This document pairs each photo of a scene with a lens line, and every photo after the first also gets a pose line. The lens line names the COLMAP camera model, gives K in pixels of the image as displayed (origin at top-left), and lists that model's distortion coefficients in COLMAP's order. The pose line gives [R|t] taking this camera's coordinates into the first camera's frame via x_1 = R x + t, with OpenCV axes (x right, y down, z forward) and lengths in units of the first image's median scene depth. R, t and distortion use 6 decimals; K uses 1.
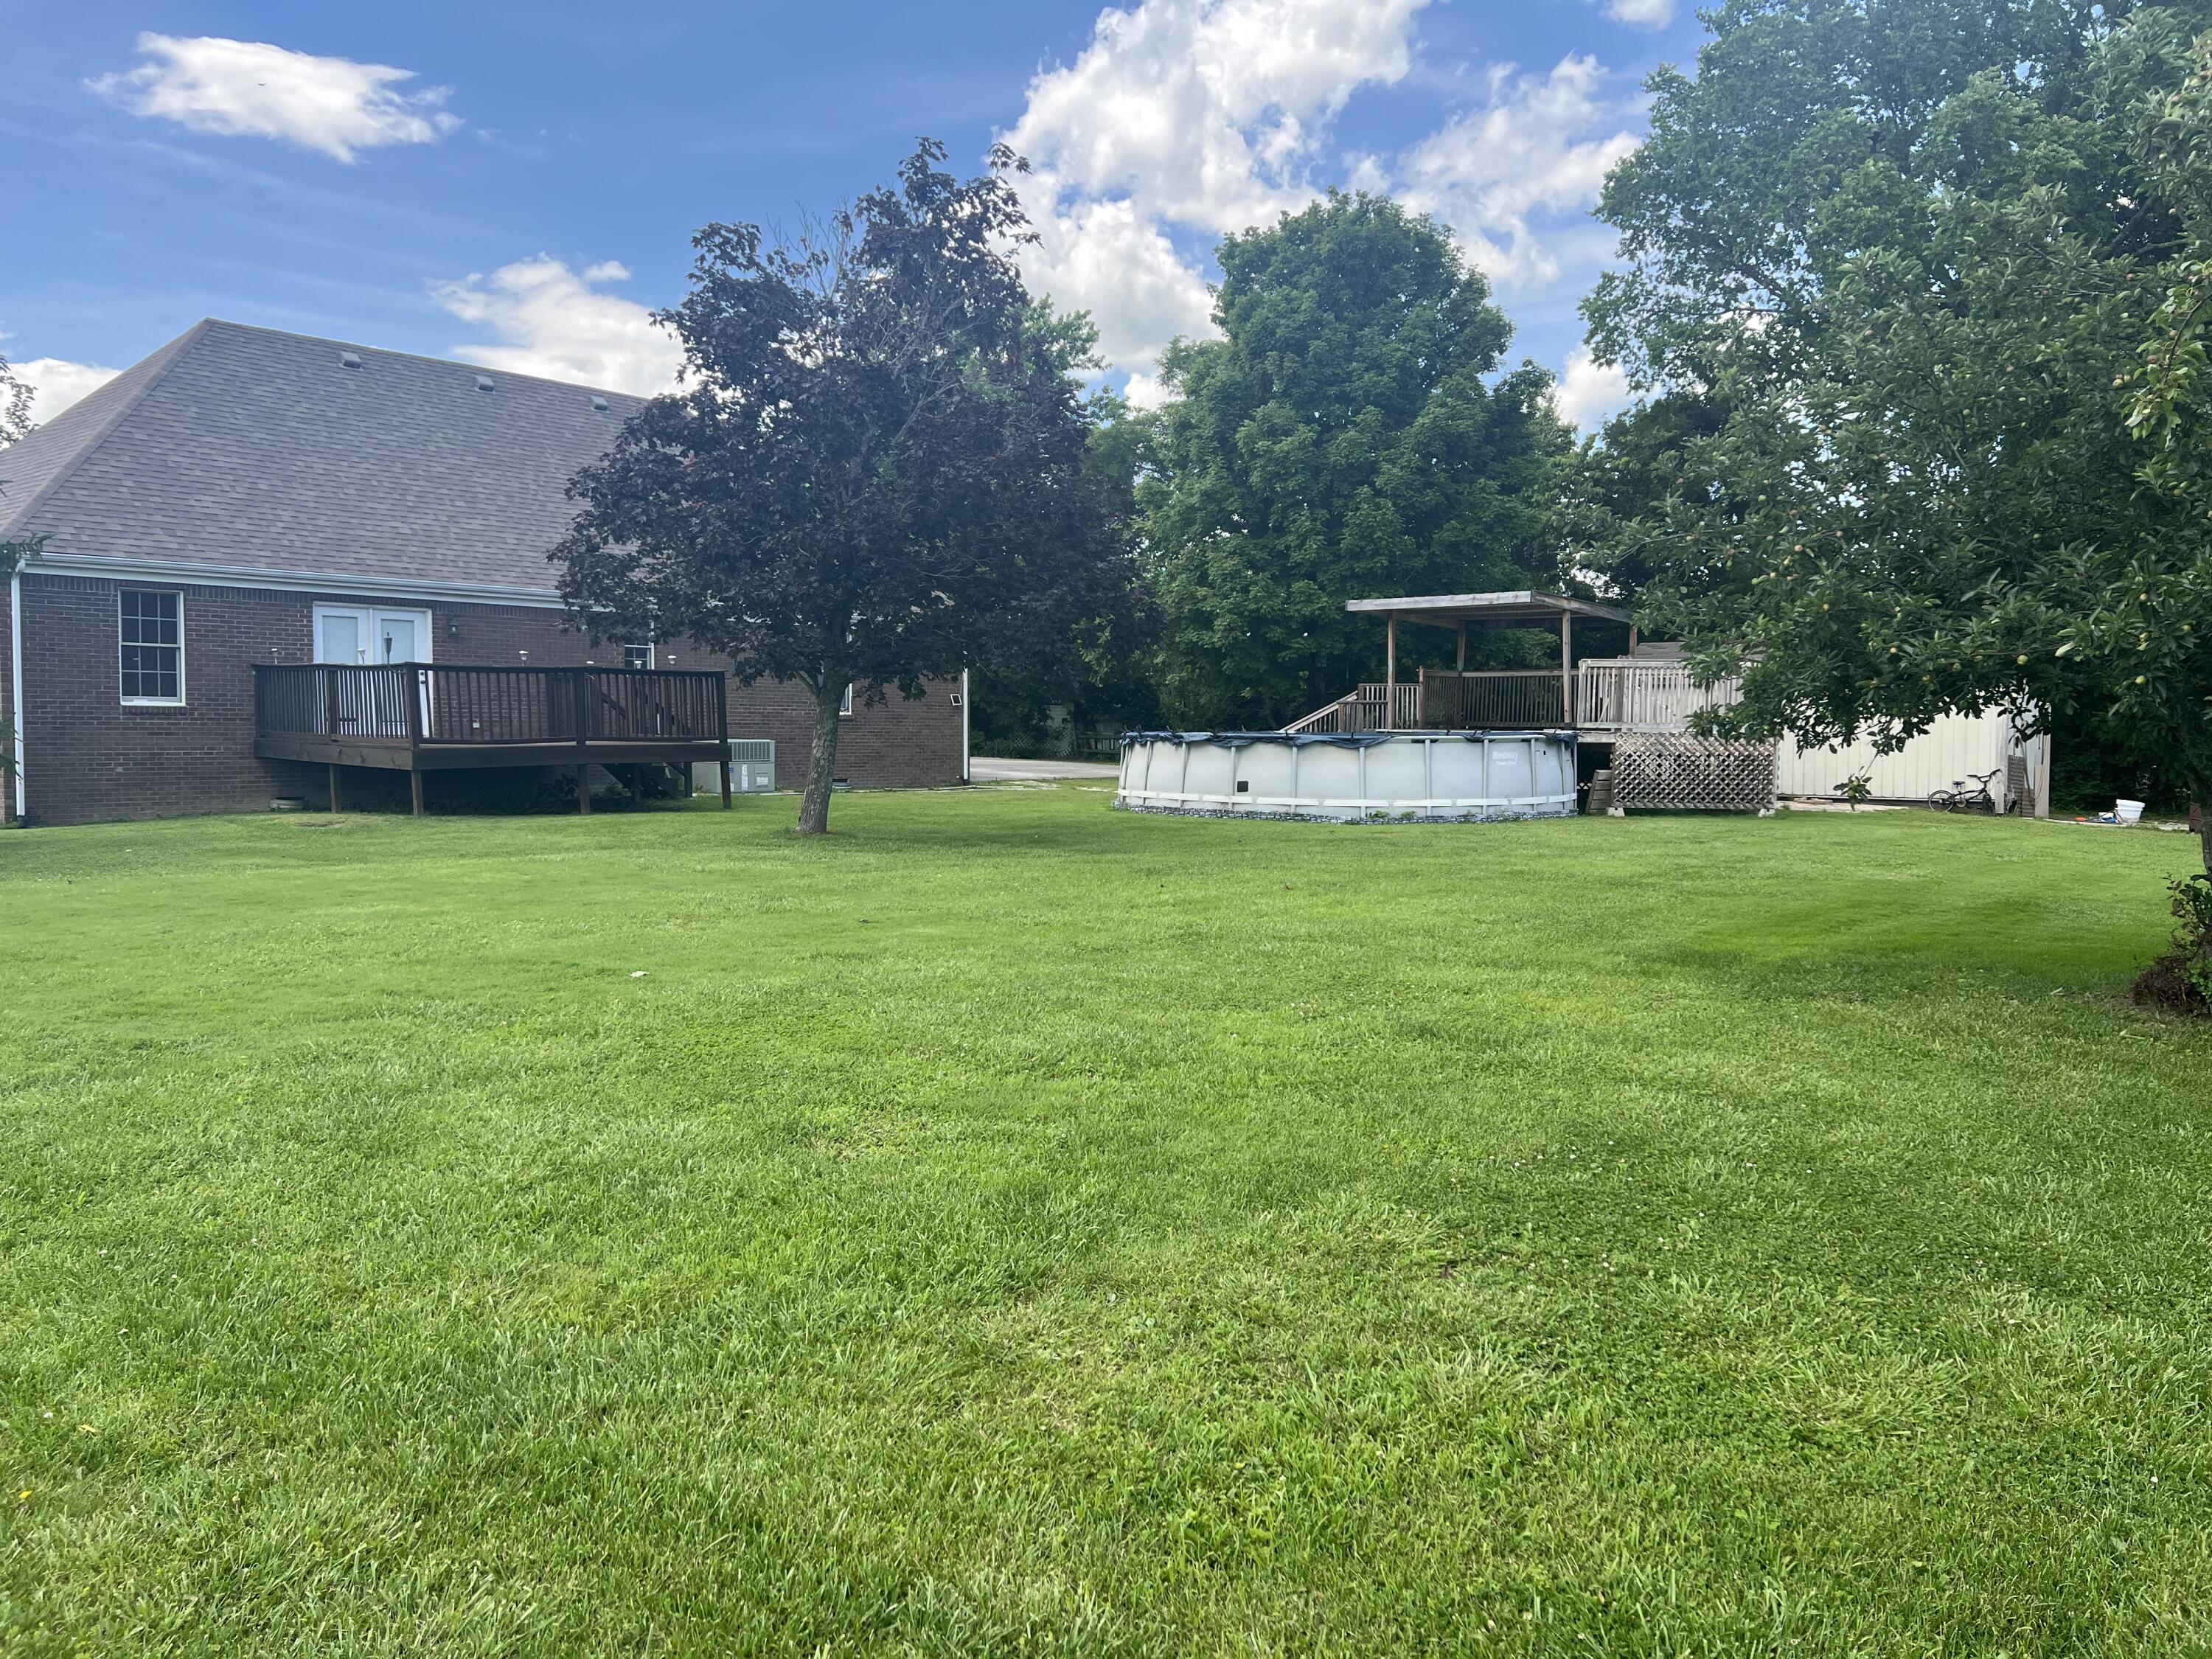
lens RADIAL K [[1669.0, 0, 1110.5], [0, 1669.0, 838.3], [0, 0, 1]] dist [0.072356, -0.091471]
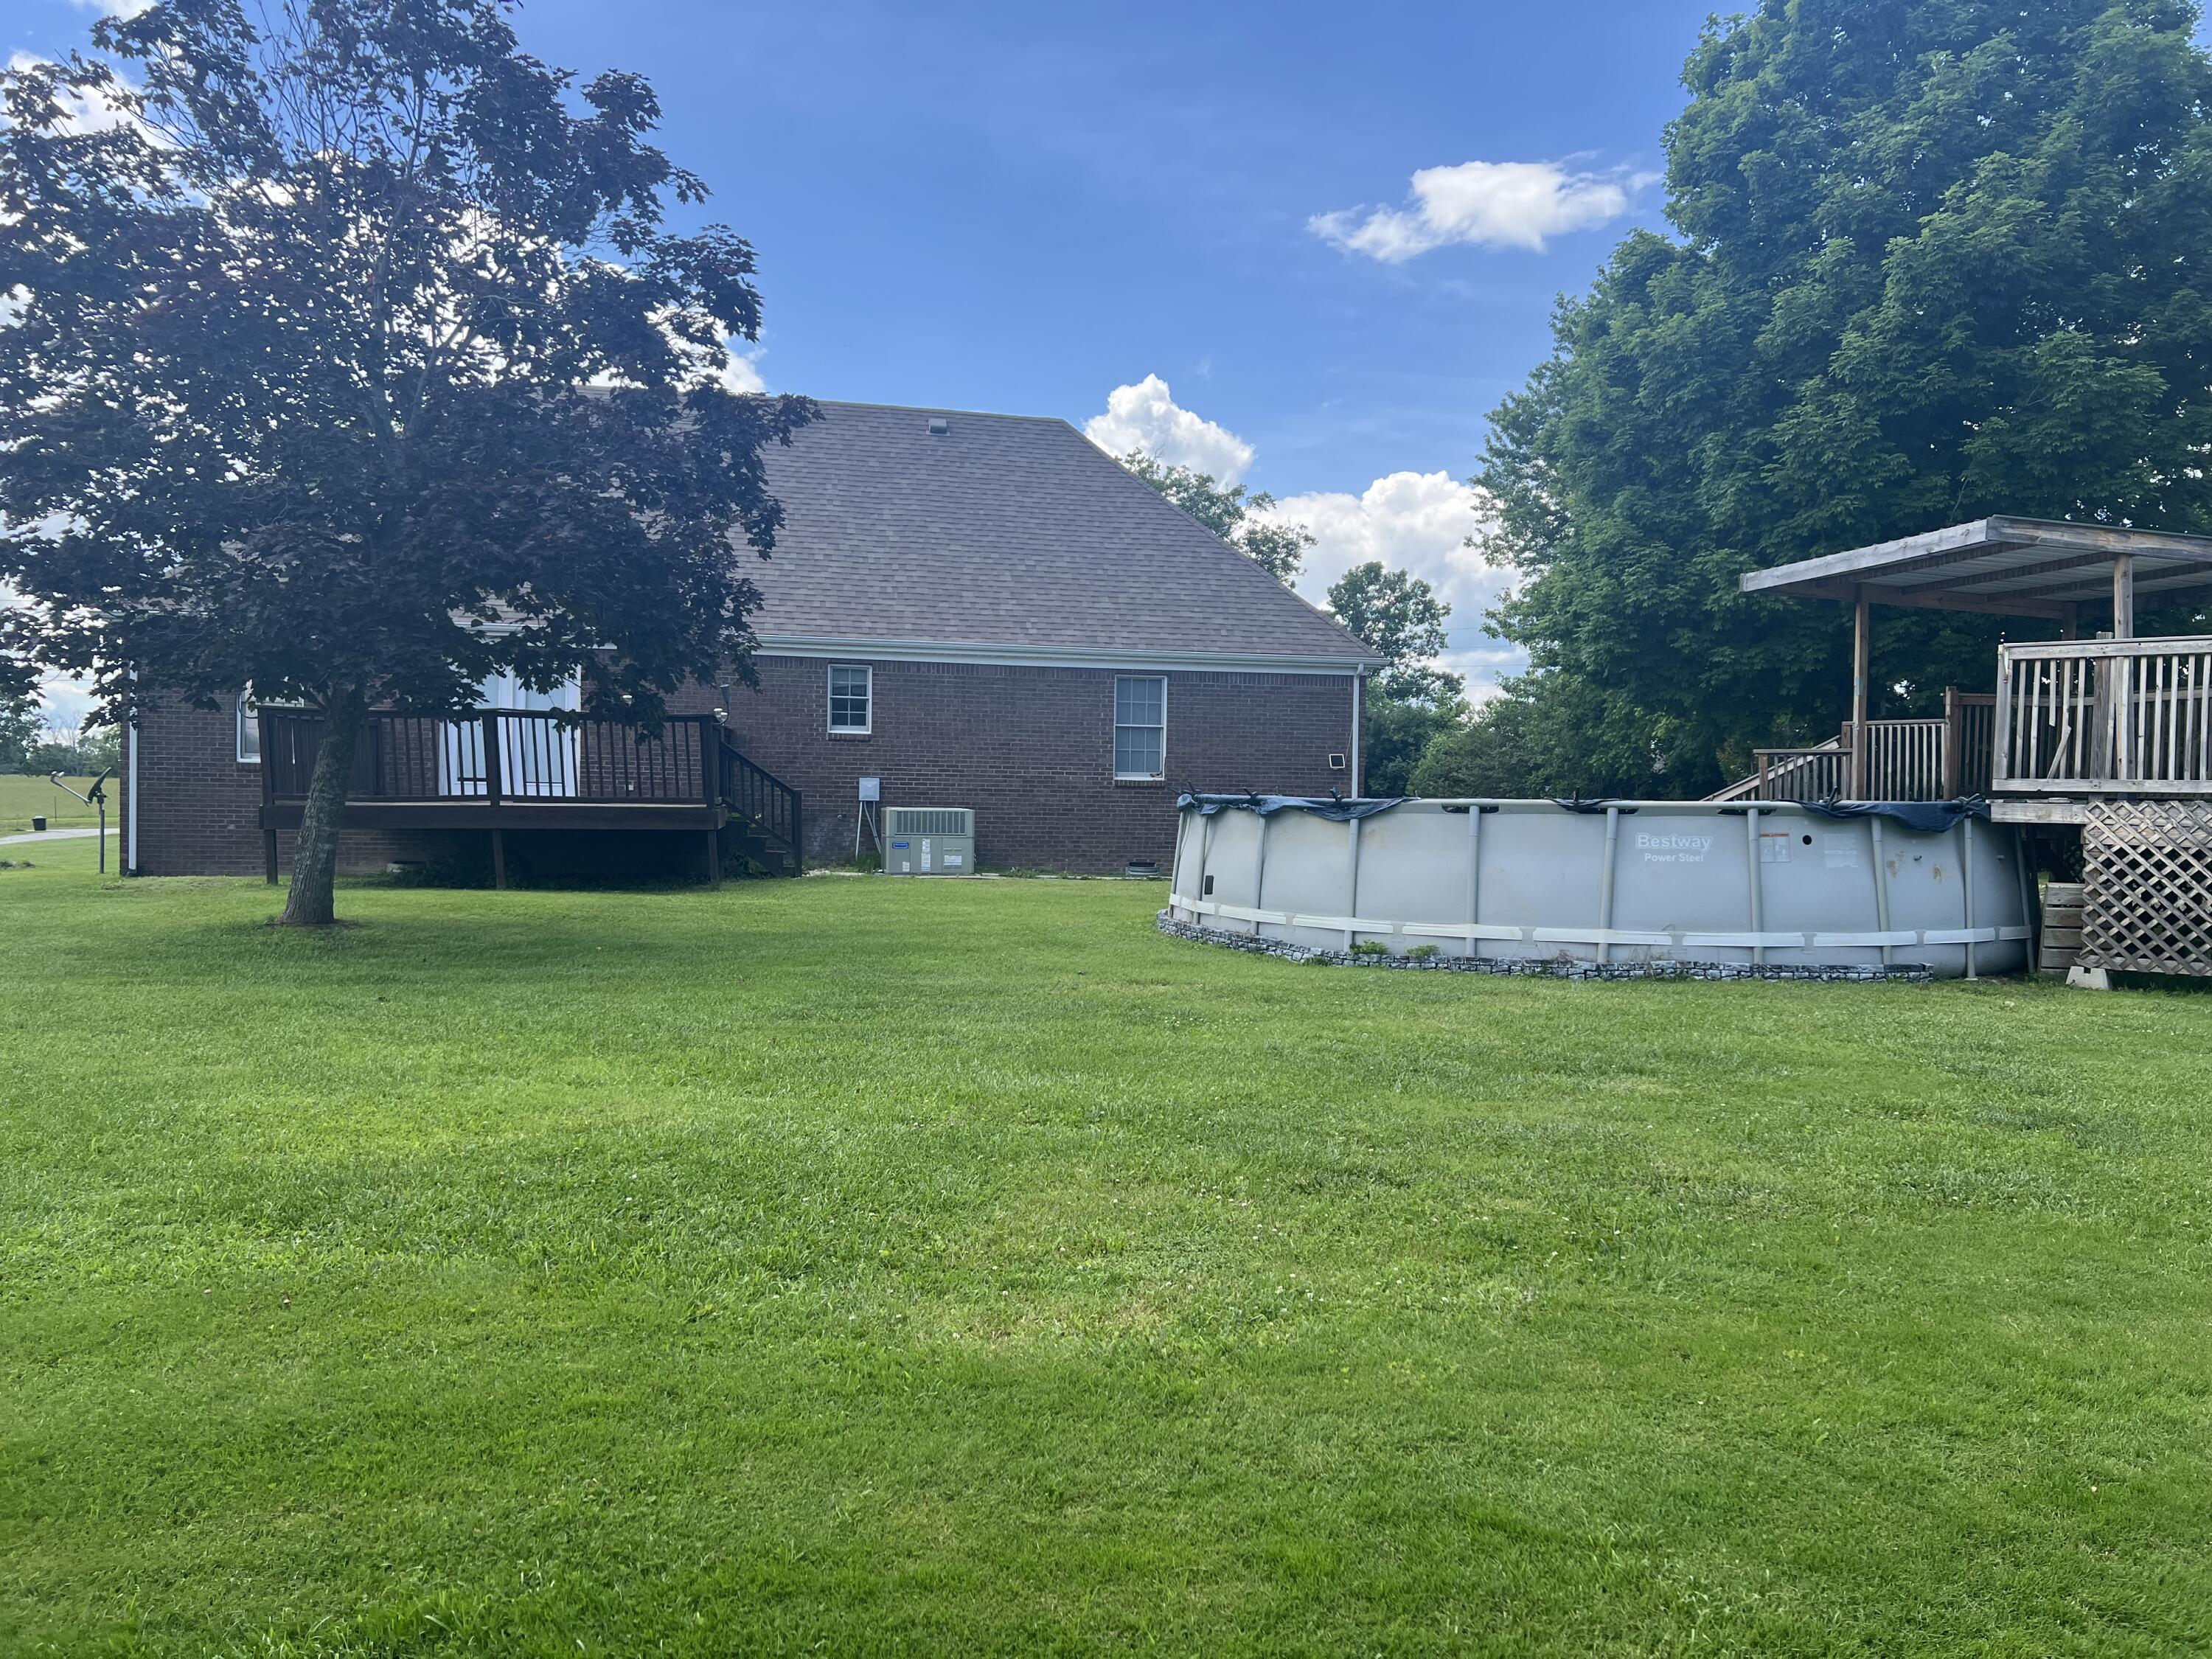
lens RADIAL K [[1669.0, 0, 1101.8], [0, 1669.0, 824.2], [0, 0, 1]] dist [0.072356, -0.091471]
pose [[0.778877, 0.013826, -0.627025, 0.379515], [-0.052731, 0.997661, -0.043503, -0.022966], [0.624956, 0.066947, 0.777784, 0.477878]]
